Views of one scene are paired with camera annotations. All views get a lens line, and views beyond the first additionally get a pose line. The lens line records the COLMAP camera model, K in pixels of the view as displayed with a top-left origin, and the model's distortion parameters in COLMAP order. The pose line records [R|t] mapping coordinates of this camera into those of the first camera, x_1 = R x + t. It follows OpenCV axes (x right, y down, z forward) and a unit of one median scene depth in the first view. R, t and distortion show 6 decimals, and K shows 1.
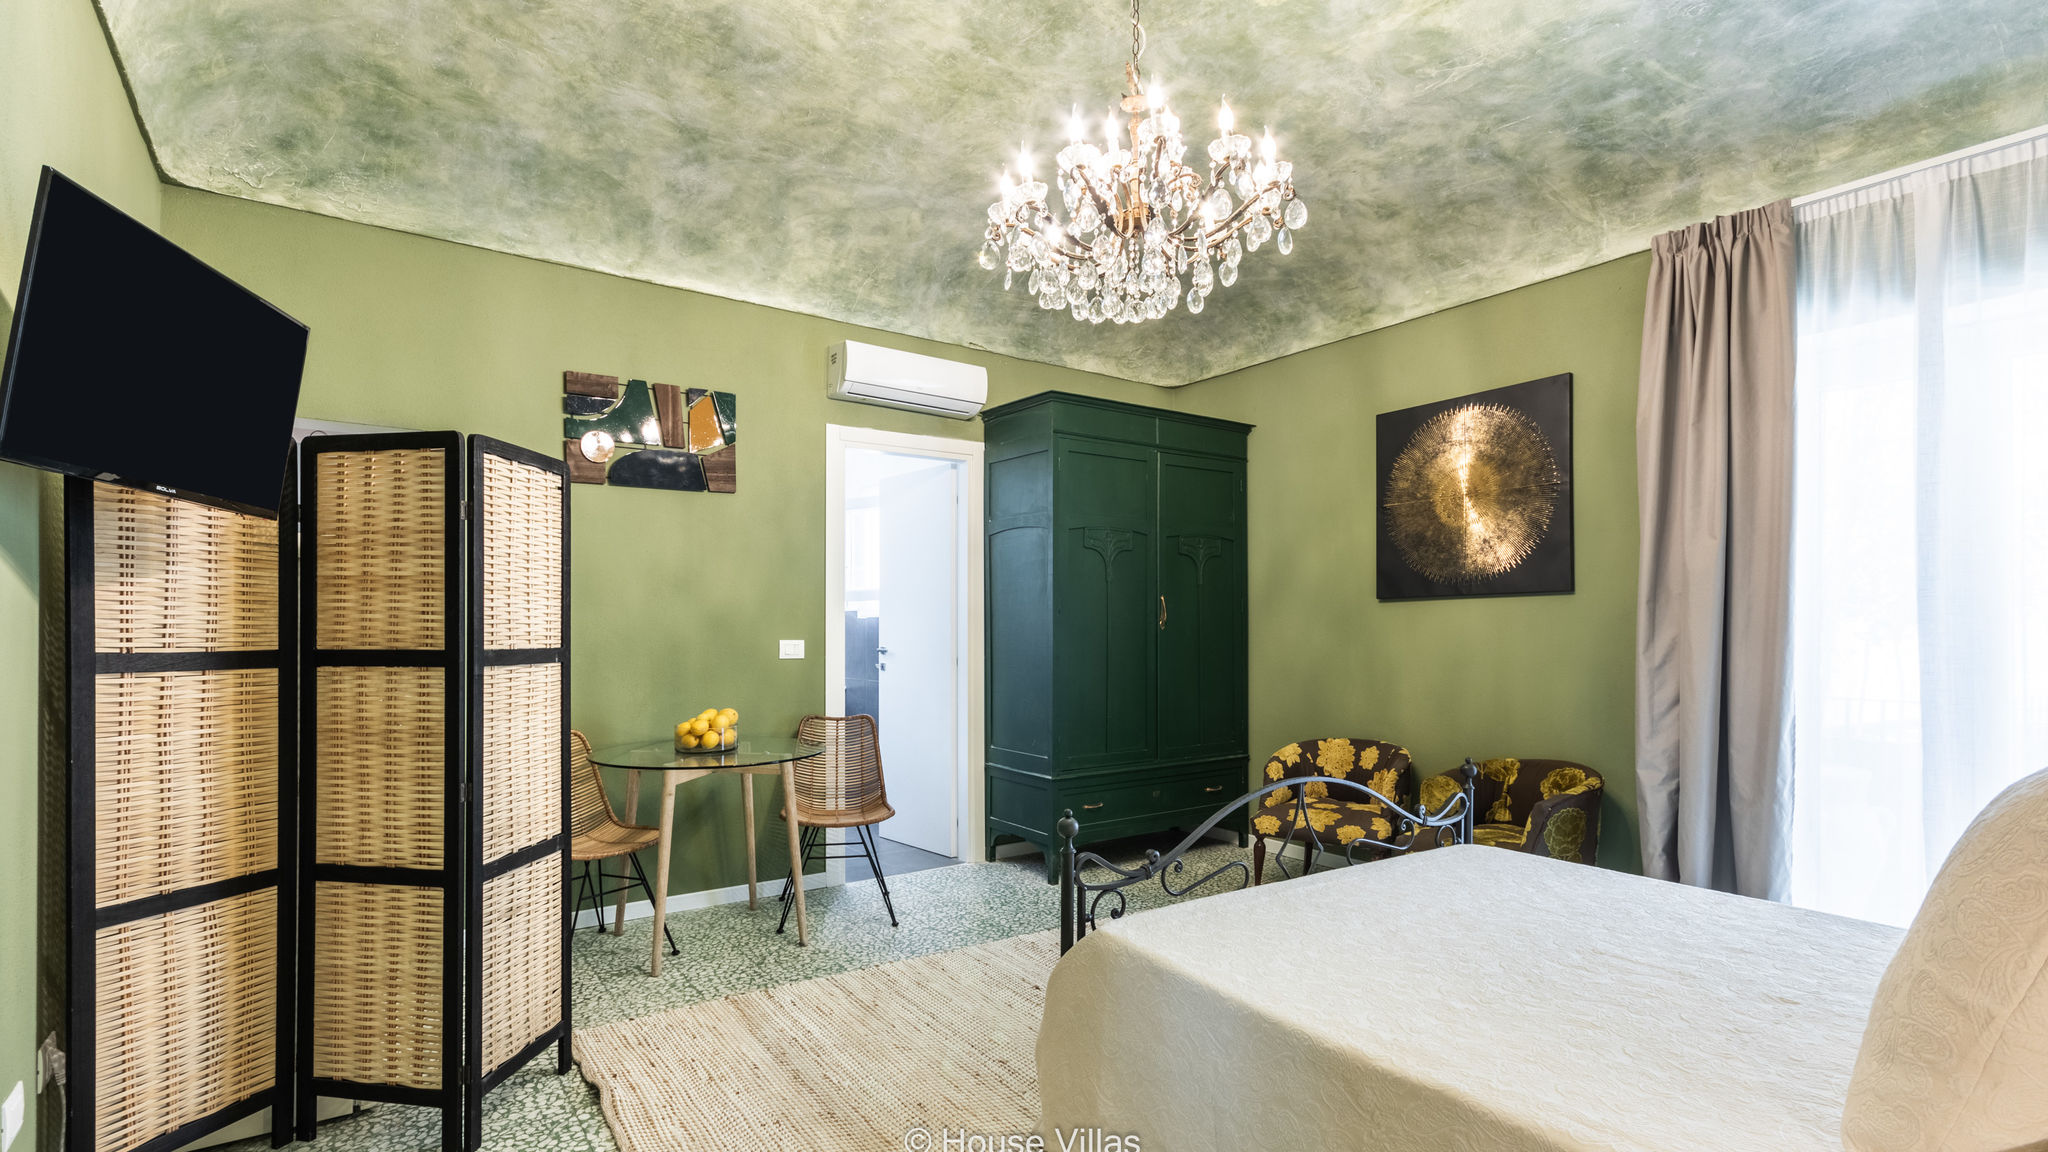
lens RADIAL K [[955.9, 0, 1019.5], [0, 955.9, 614.6], [0, 0, 1]] dist [0.002782, 0.000959]
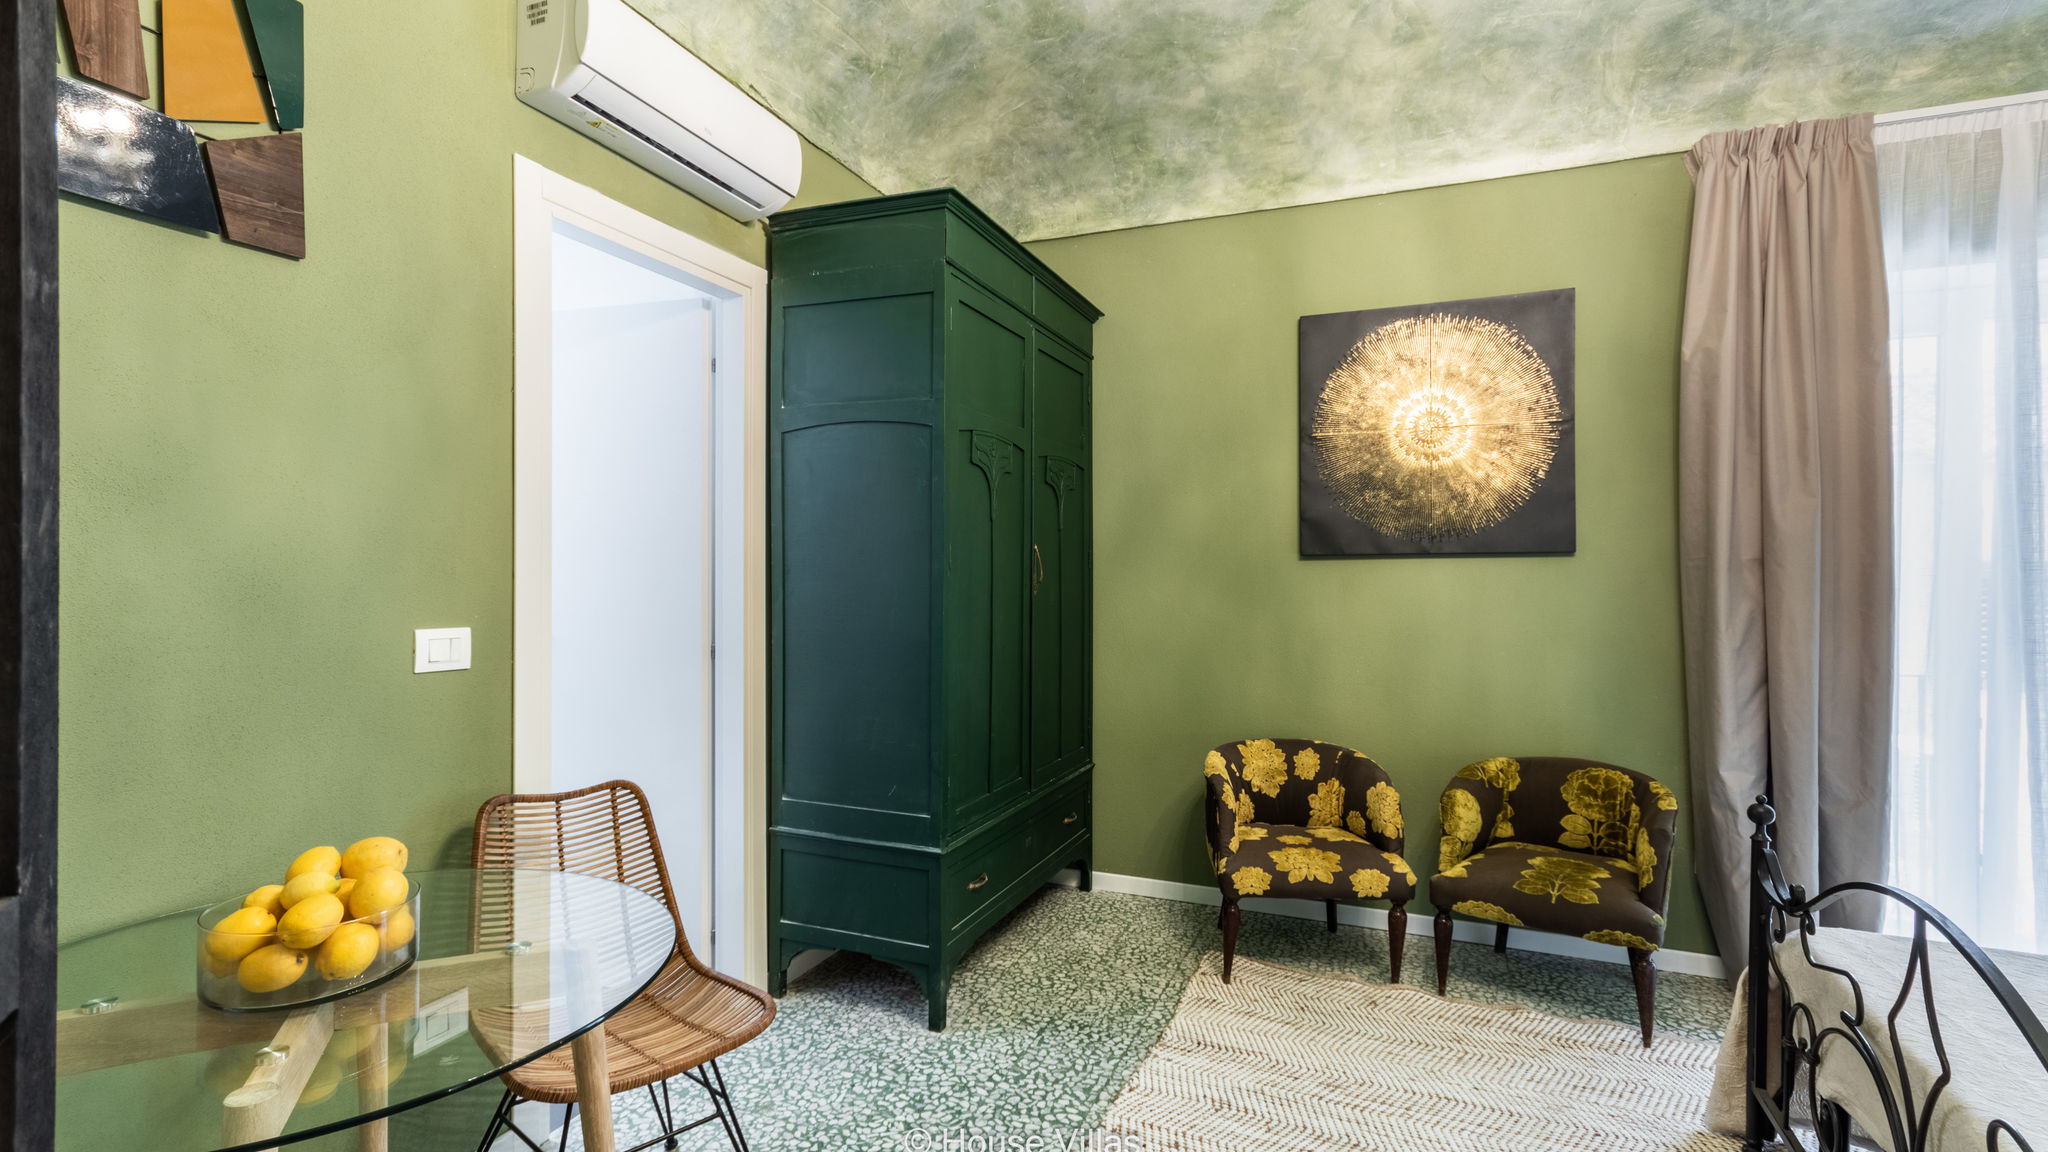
lens RADIAL K [[955.9, 0, 1002.7], [0, 955.9, 578.9], [0, 0, 1]] dist [0.002782, 0.000959]
pose [[0.848438, 0.007905, 0.529236, -0.258021], [-0.017778, 0.999750, 0.013567, -0.003594], [-0.528996, -0.020919, 0.848366, 0.510609]]
